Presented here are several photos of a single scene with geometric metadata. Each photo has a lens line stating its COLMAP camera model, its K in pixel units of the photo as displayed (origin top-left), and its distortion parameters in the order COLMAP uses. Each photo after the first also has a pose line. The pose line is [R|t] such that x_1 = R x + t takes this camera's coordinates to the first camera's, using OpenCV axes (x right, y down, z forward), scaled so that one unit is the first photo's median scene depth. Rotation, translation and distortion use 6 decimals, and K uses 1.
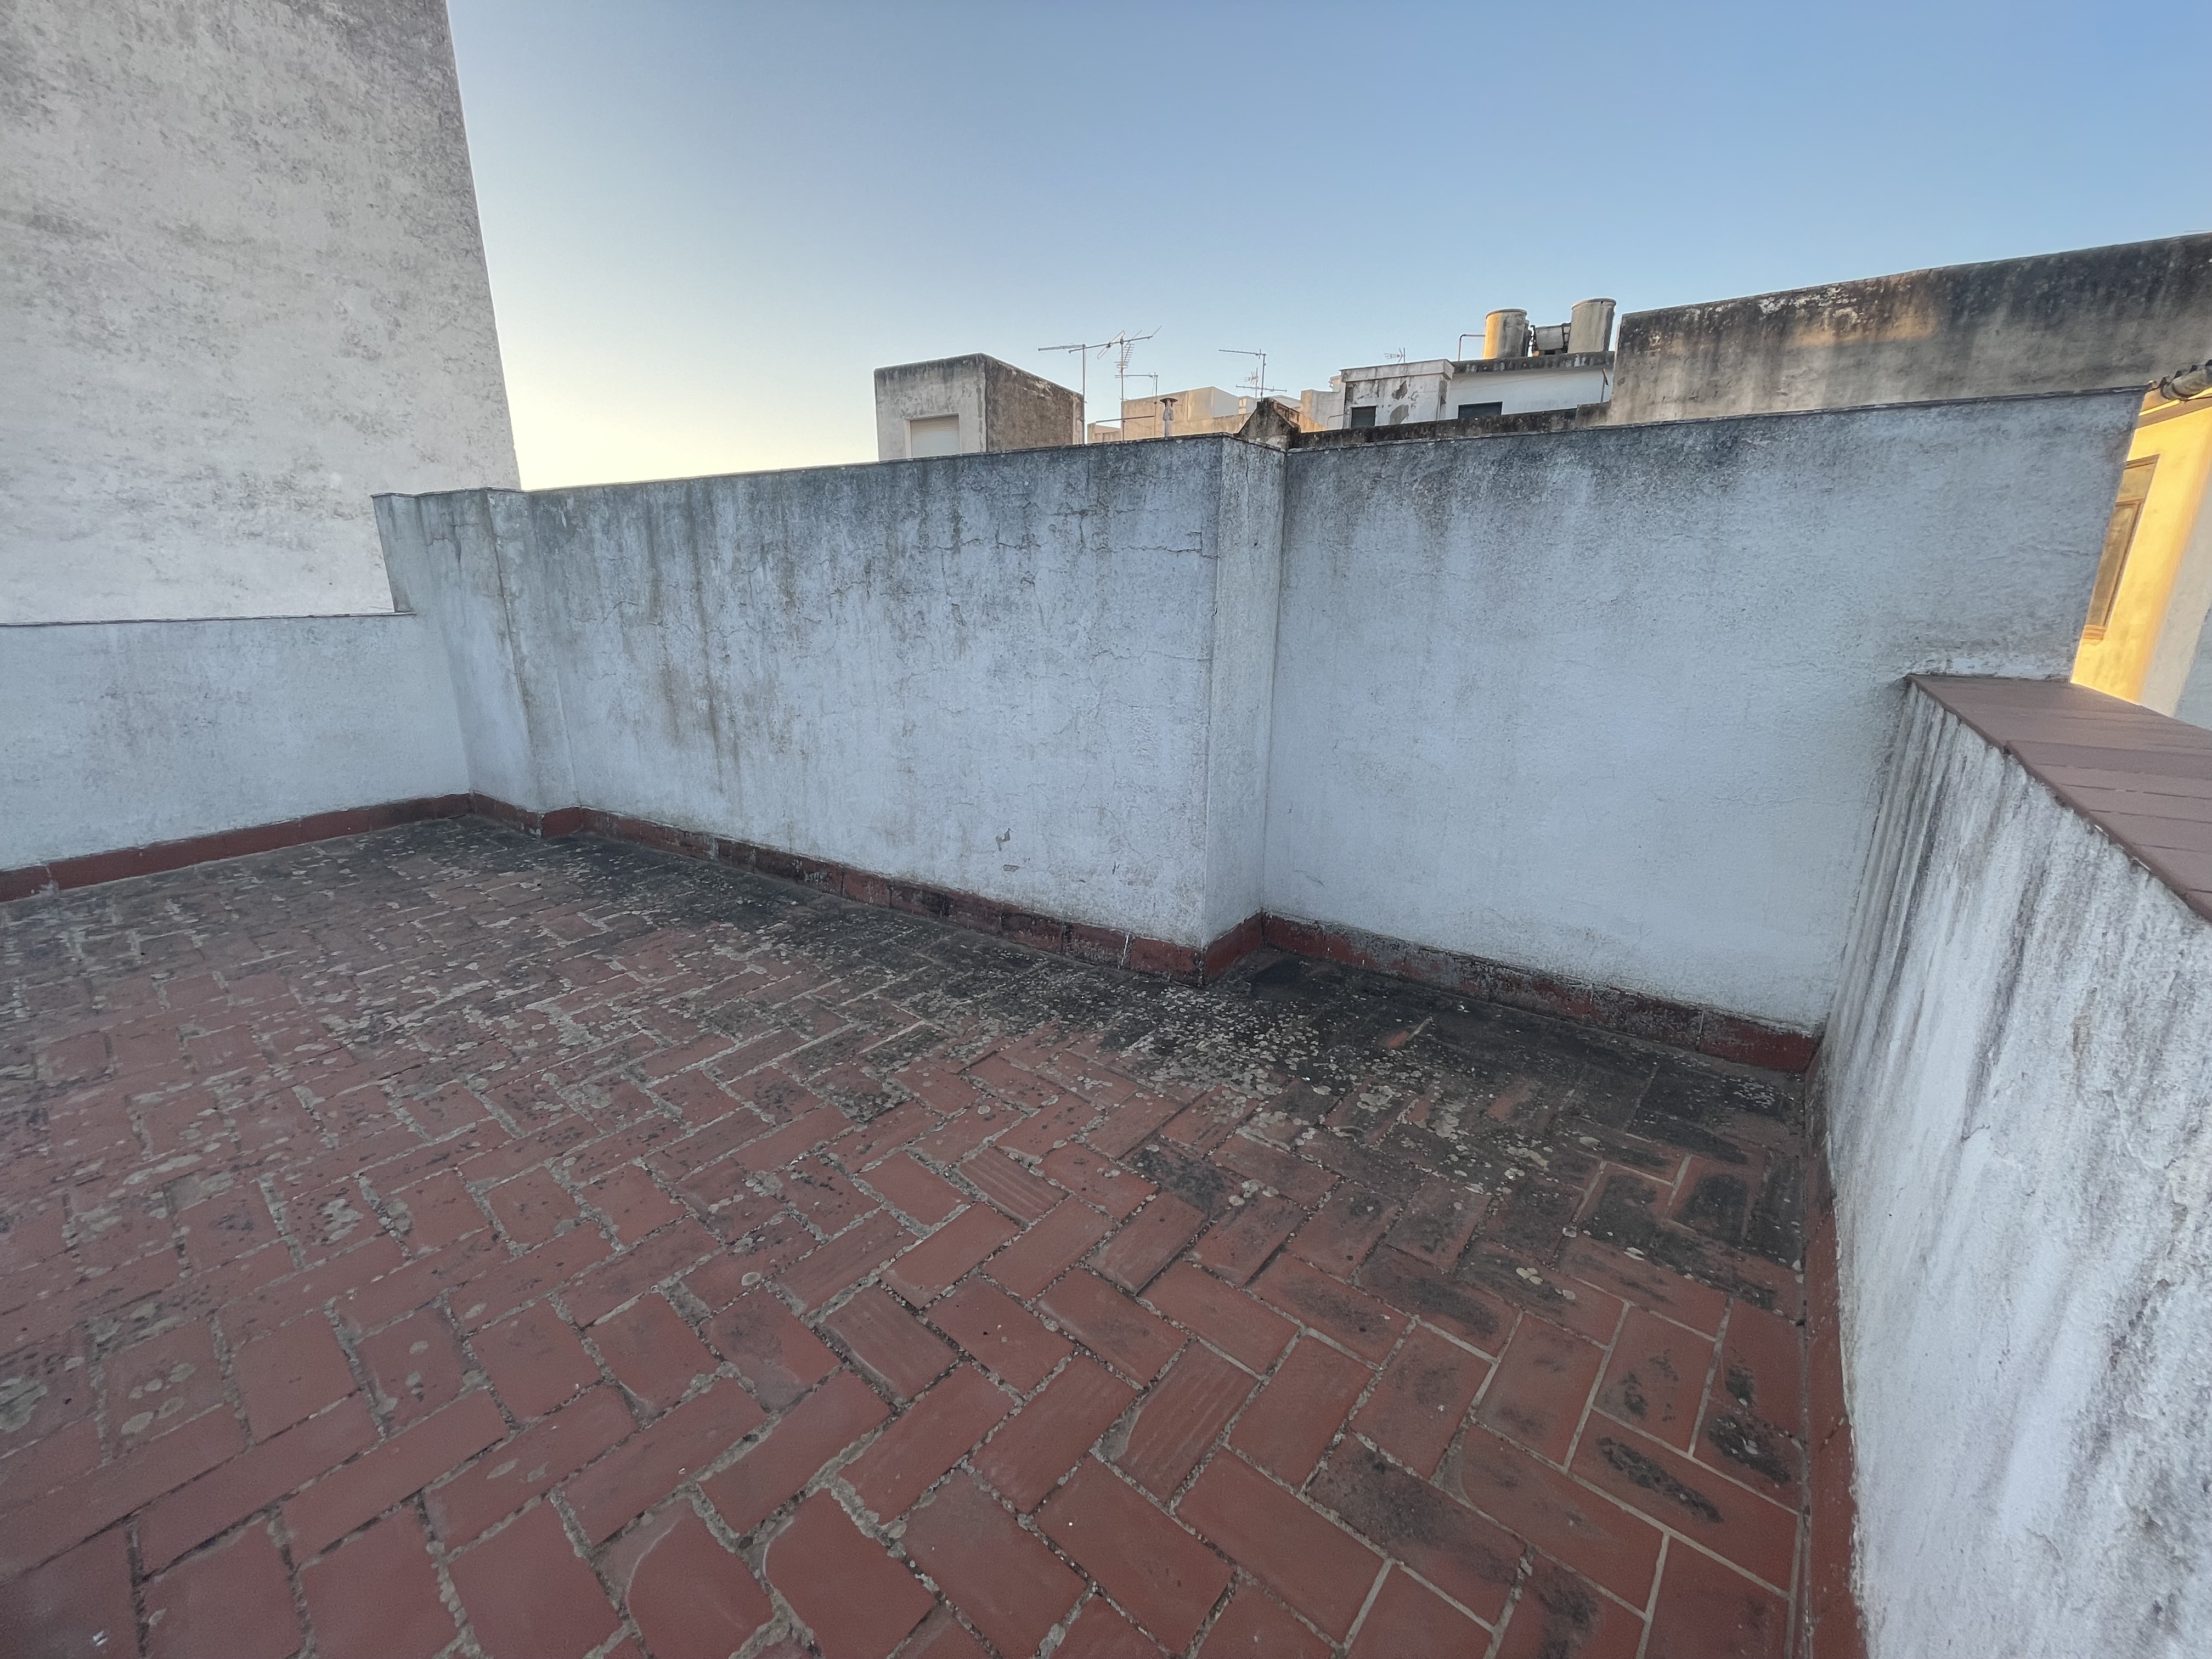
lens RADIAL K [[892.7, 0, 1106.0], [0, 892.7, 829.5], [0, 0, 1]] dist [-0.000923, 0.000146]
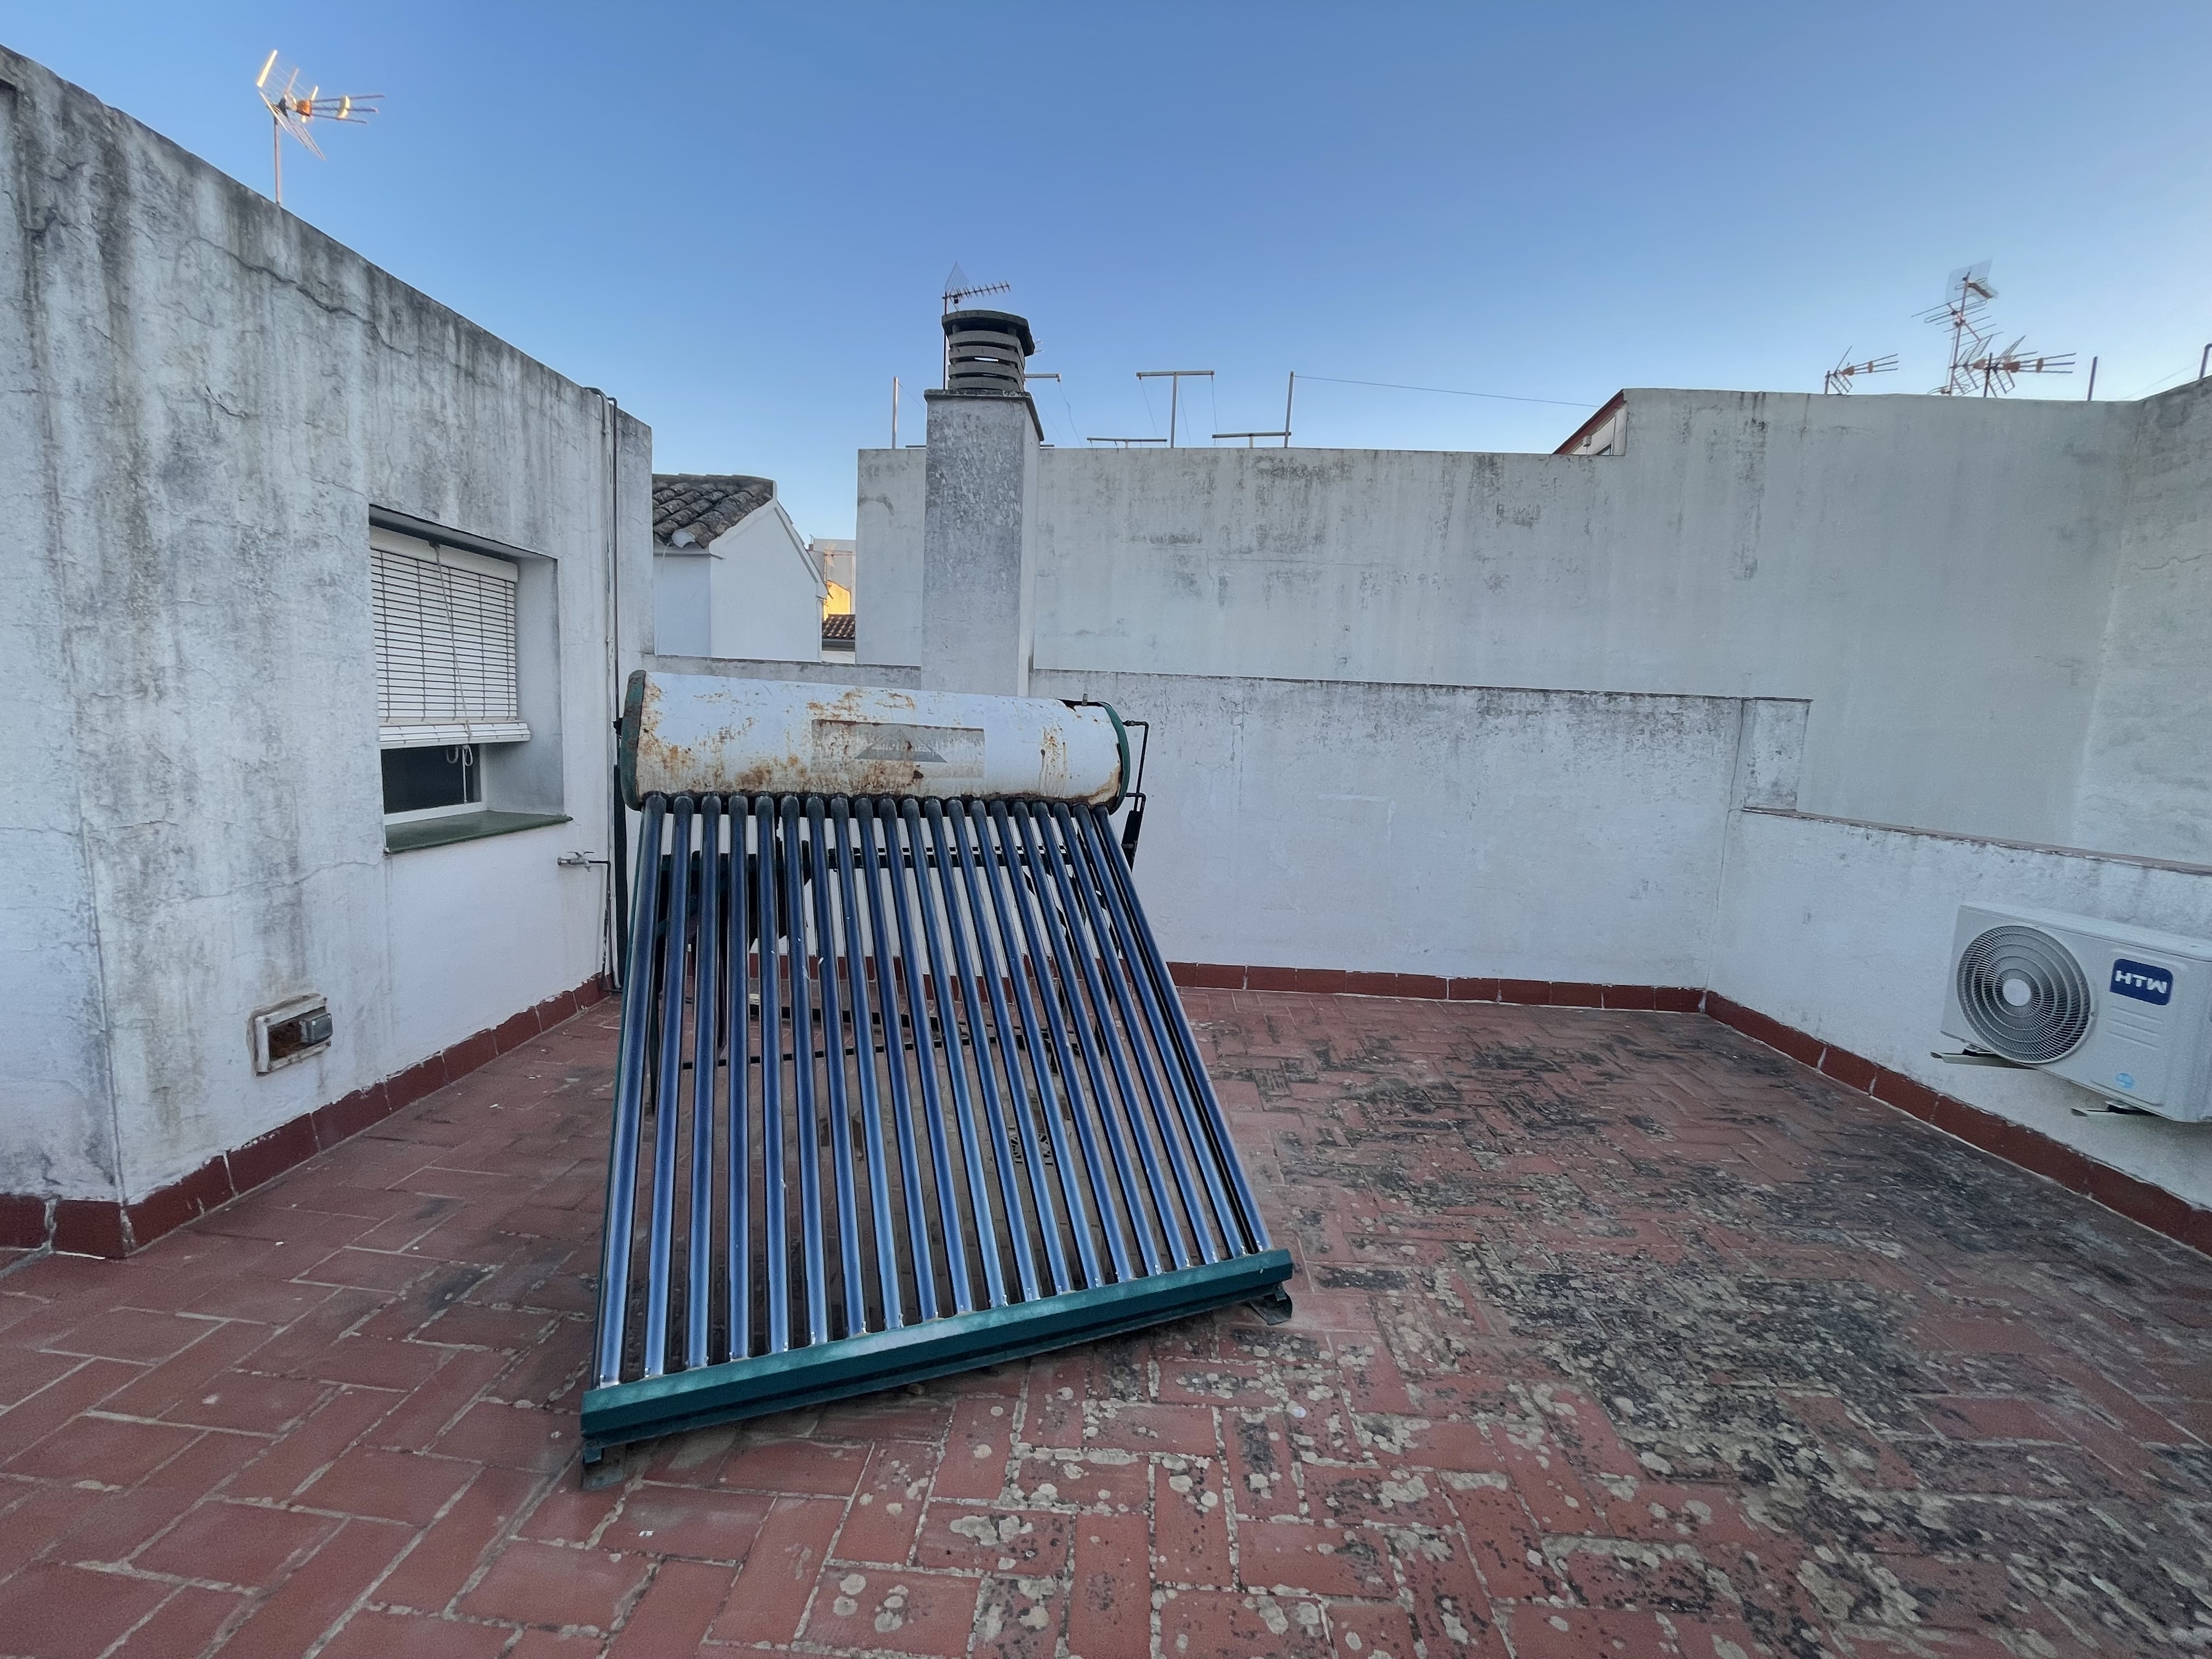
lens RADIAL K [[892.7, 0, 1106.0], [0, 892.7, 829.5], [0, 0, 1]] dist [-0.000923, 0.000146]
pose [[-0.807662, 0.033158, -0.588712, -0.087813], [-0.197262, 0.925695, 0.322763, -0.061965], [0.555670, 0.376814, -0.741108, 0.188111]]
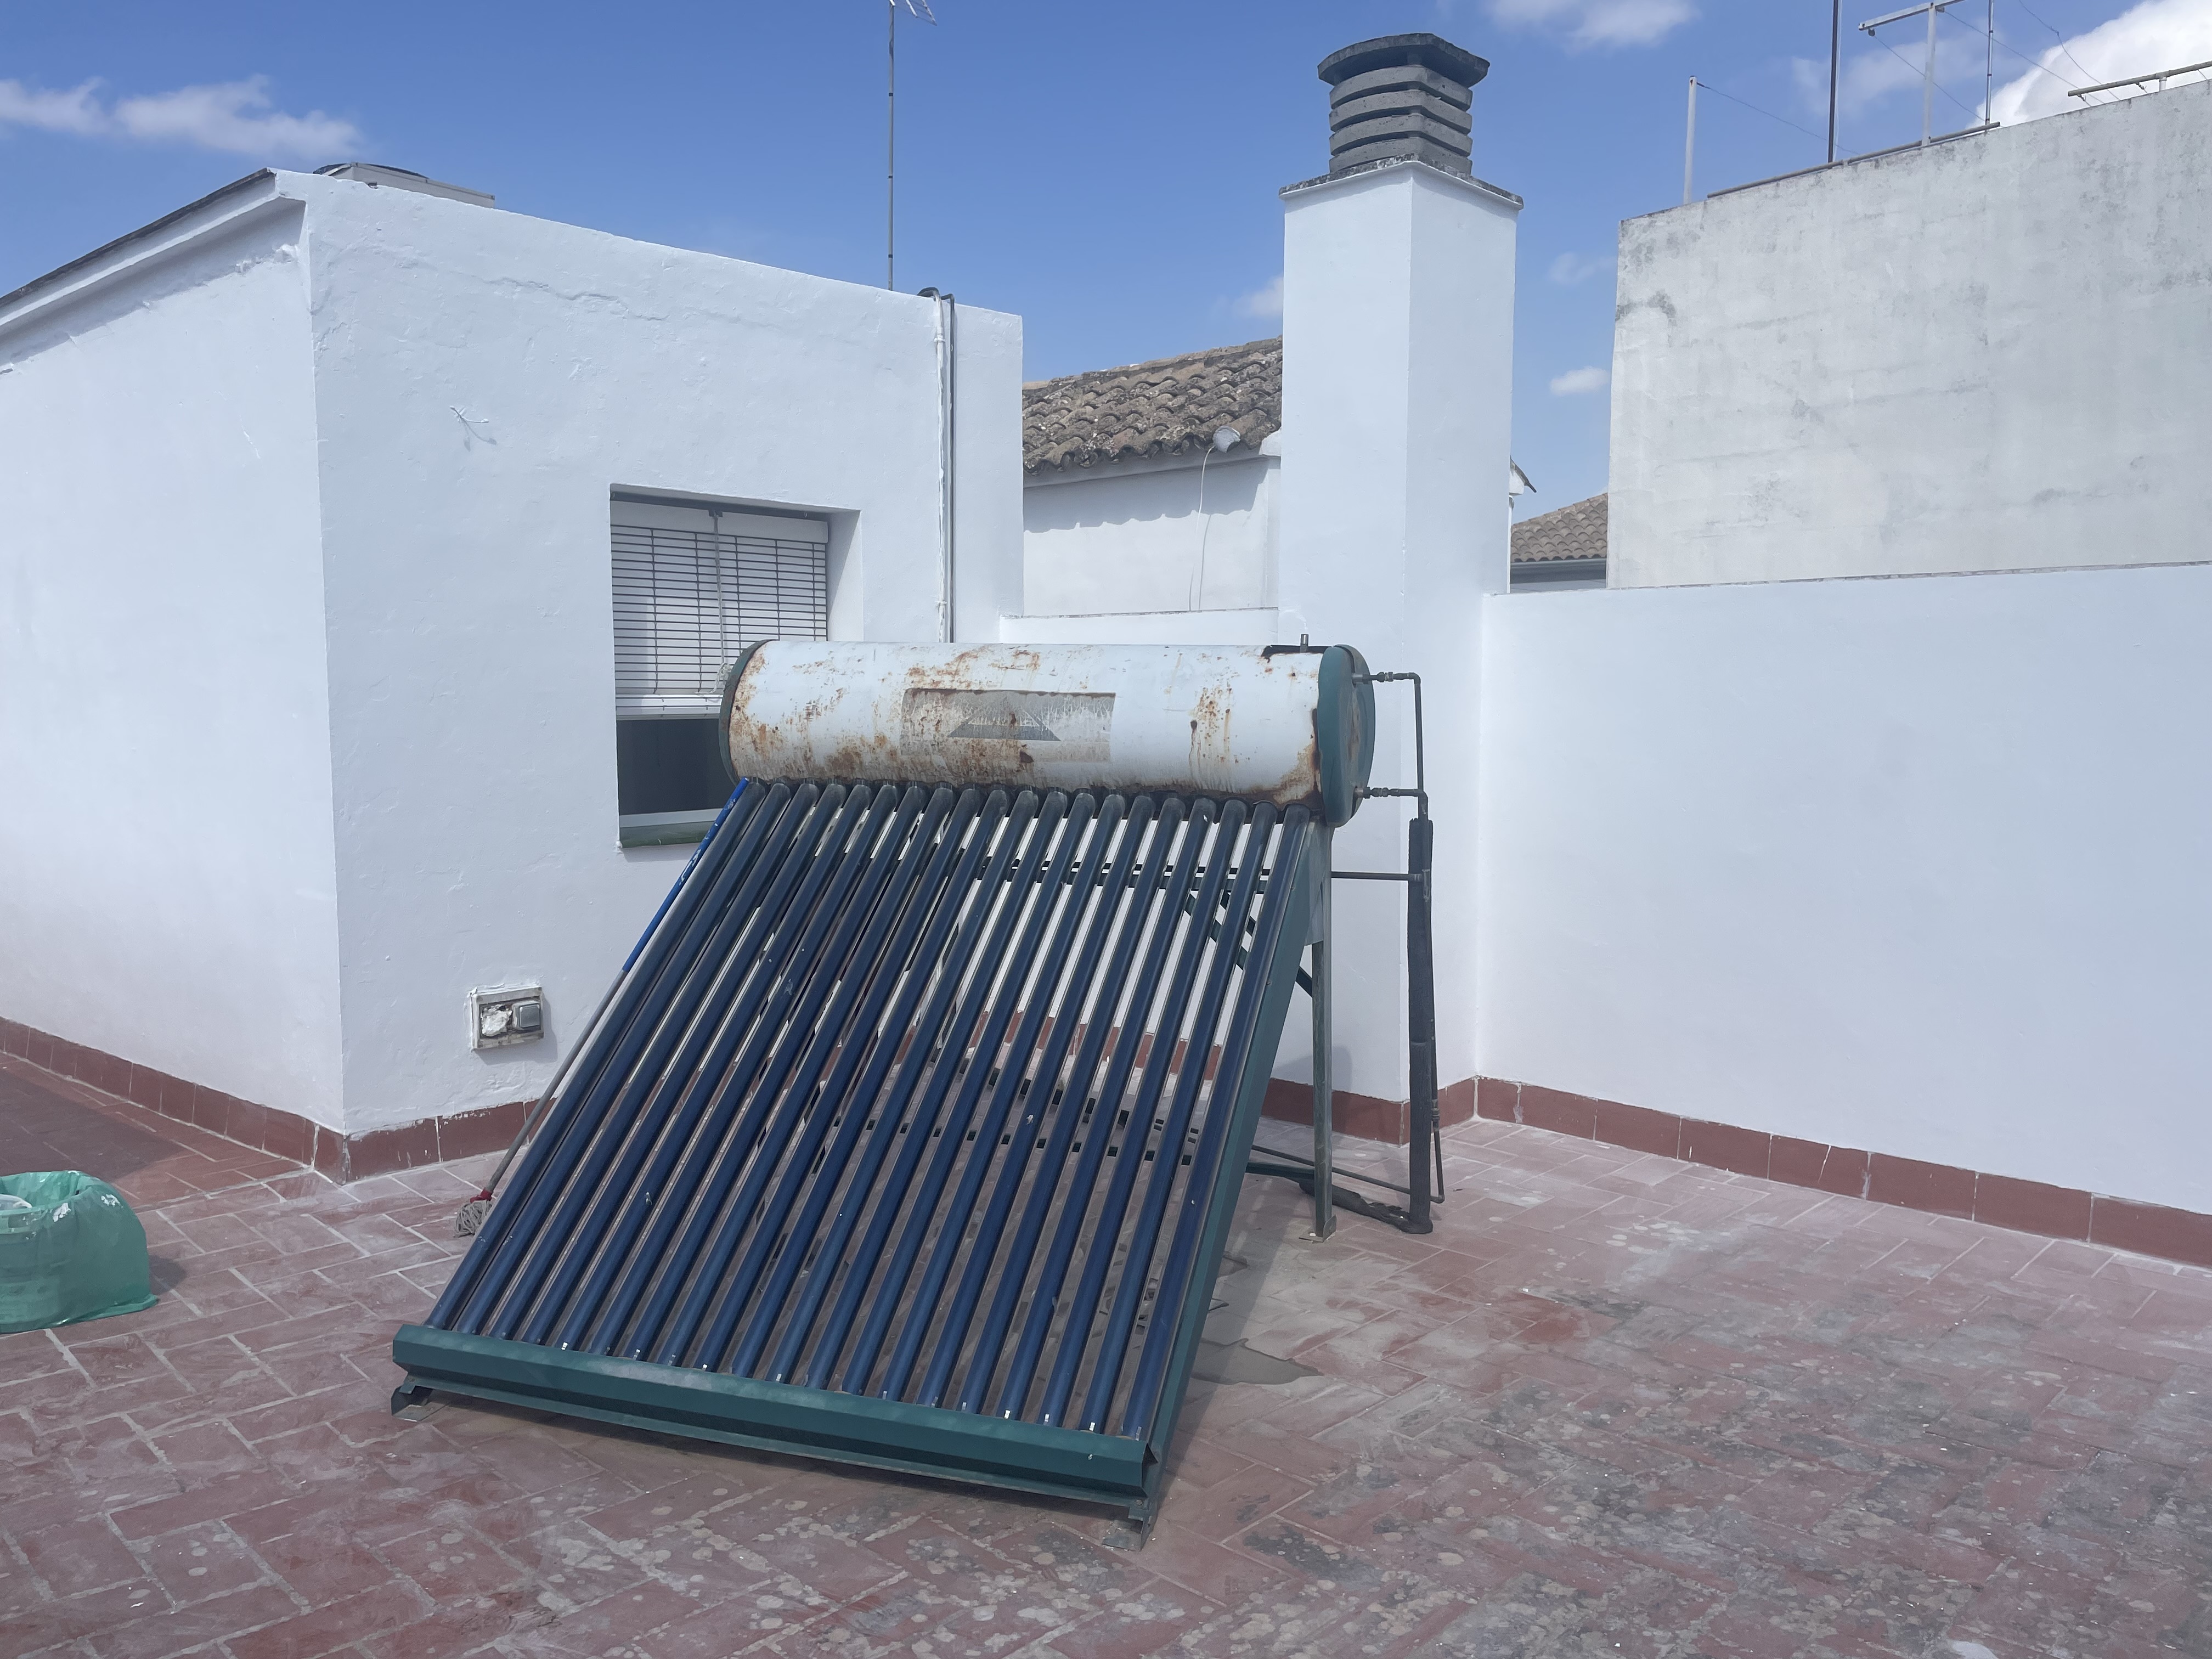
lens RADIAL K [[1647.0, 0, 1106.0], [0, 1647.0, 829.5], [0, 0, 1]] dist [0.115546, -0.138057]
pose [[-0.995935, -0.012034, 0.089270, -0.234375], [0.019426, 0.939021, 0.343310, -0.087850], [-0.087958, 0.343648, -0.934970, 0.289510]]
